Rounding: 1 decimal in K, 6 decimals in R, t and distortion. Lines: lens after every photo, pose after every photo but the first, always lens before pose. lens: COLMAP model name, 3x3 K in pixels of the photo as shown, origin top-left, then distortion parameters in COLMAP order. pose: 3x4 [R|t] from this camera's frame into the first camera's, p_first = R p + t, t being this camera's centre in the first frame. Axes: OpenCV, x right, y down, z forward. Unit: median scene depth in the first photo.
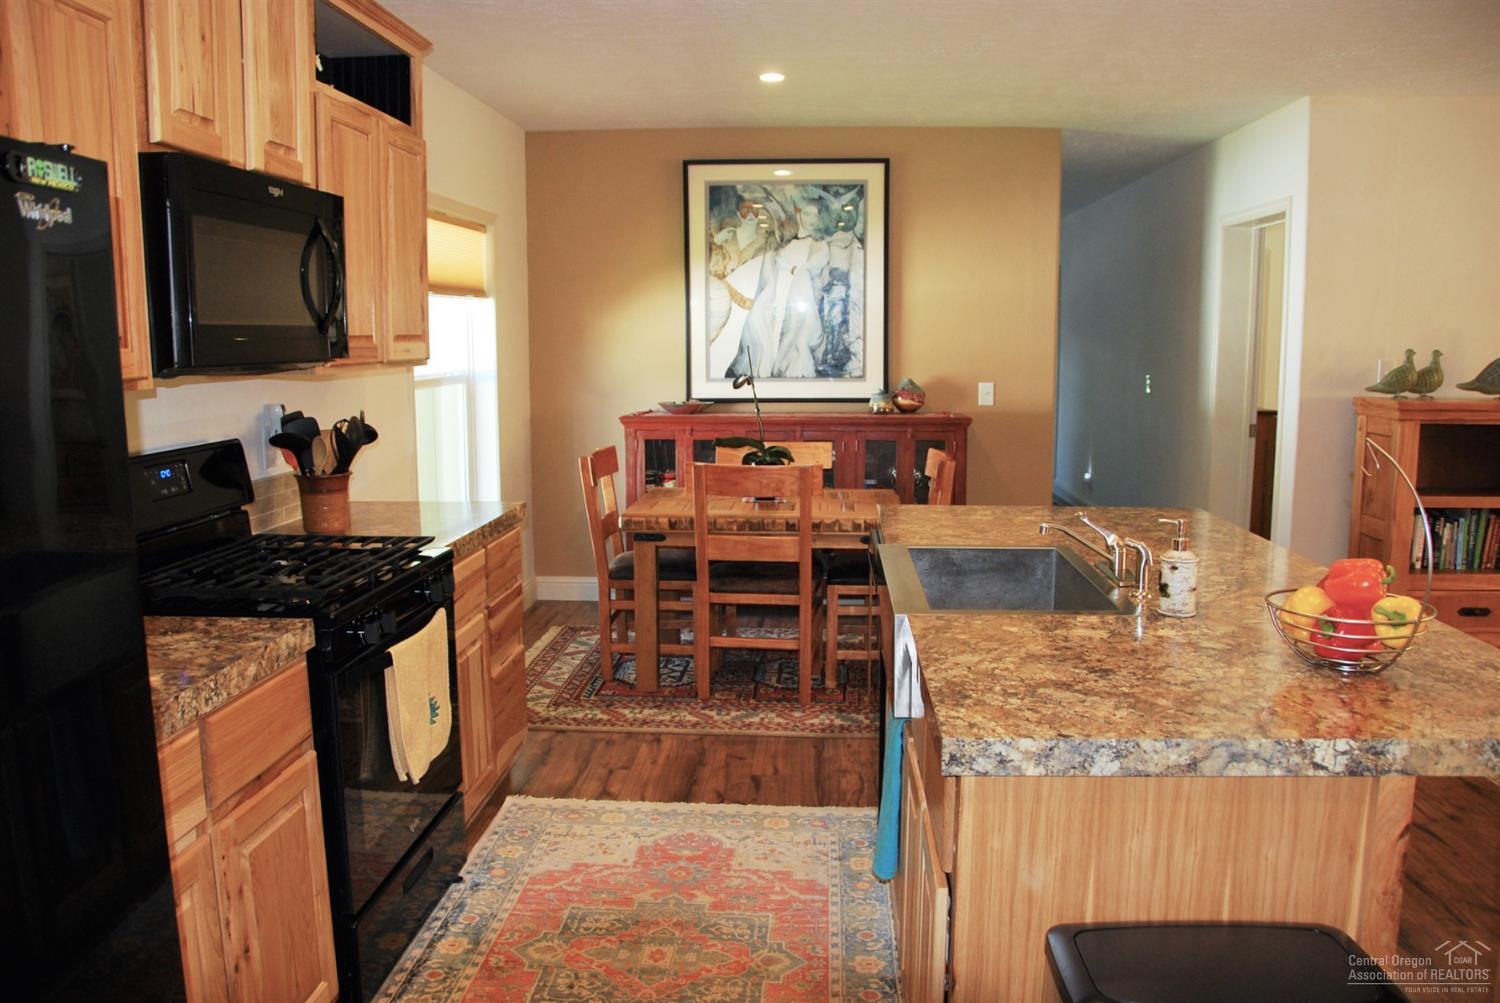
lens RADIAL K [[1158.3, 0, 759.2], [0, 1158.3, 503.1], [0, 0, 1]] dist [-0.165068, 0.122524]
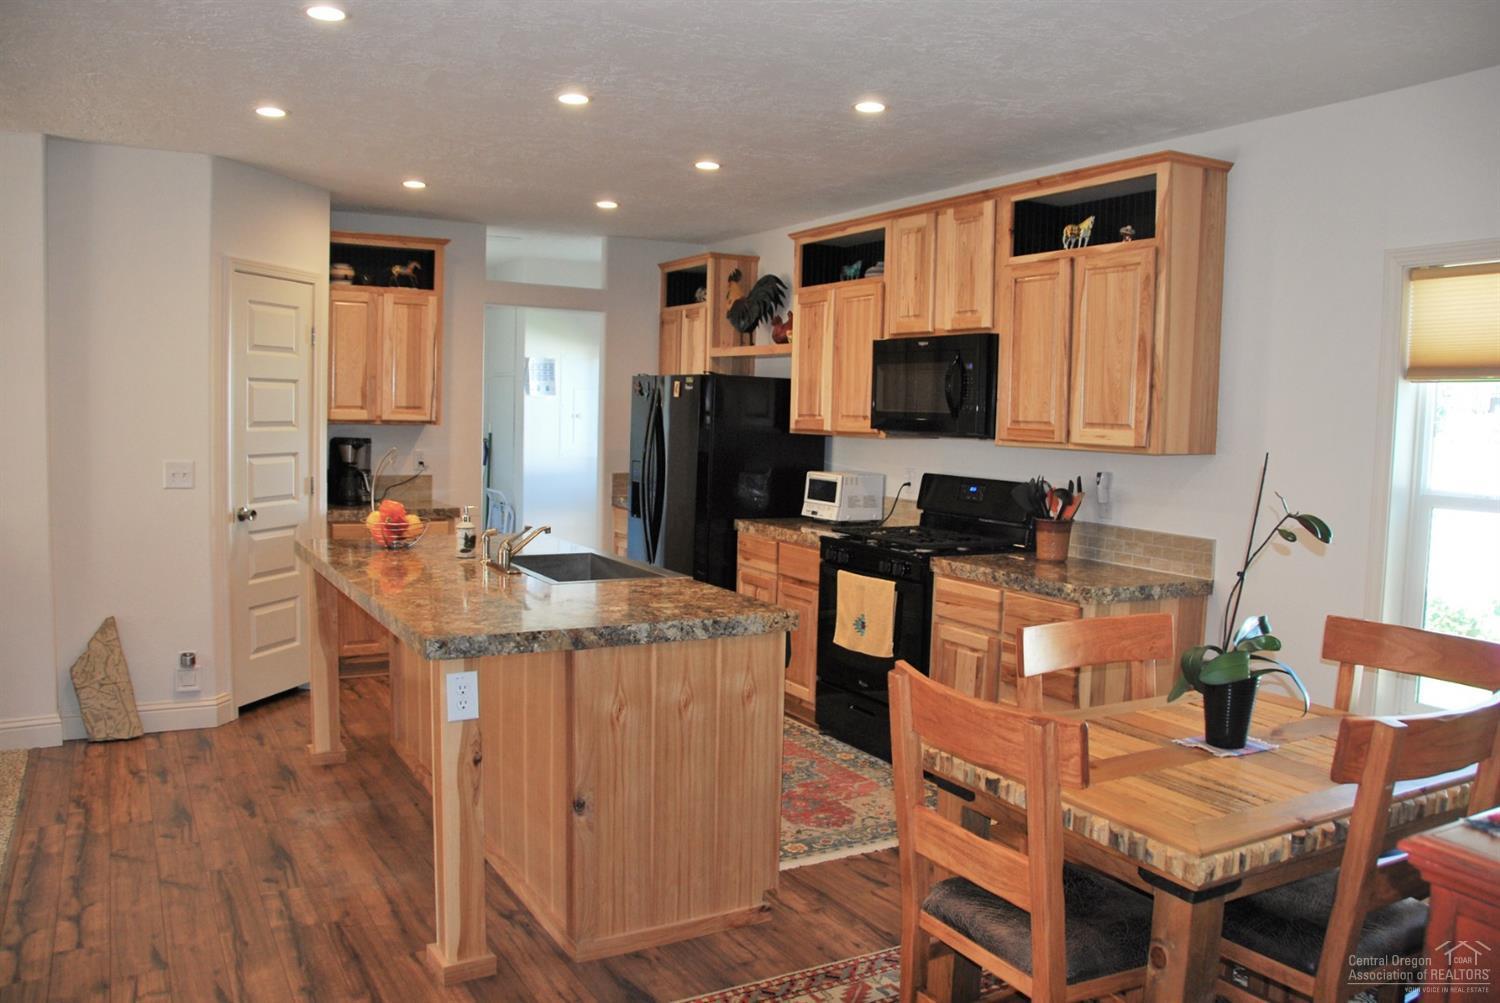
lens RADIAL K [[1158.3, 0, 759.2], [0, 1158.3, 503.1], [0, 0, 1]] dist [-0.165068, 0.122524]
pose [[-0.838966, 0.024045, -0.543652, 0.447482], [-0.101104, 0.974742, 0.199136, -0.186182], [0.534709, 0.222034, -0.815345, 1.255606]]
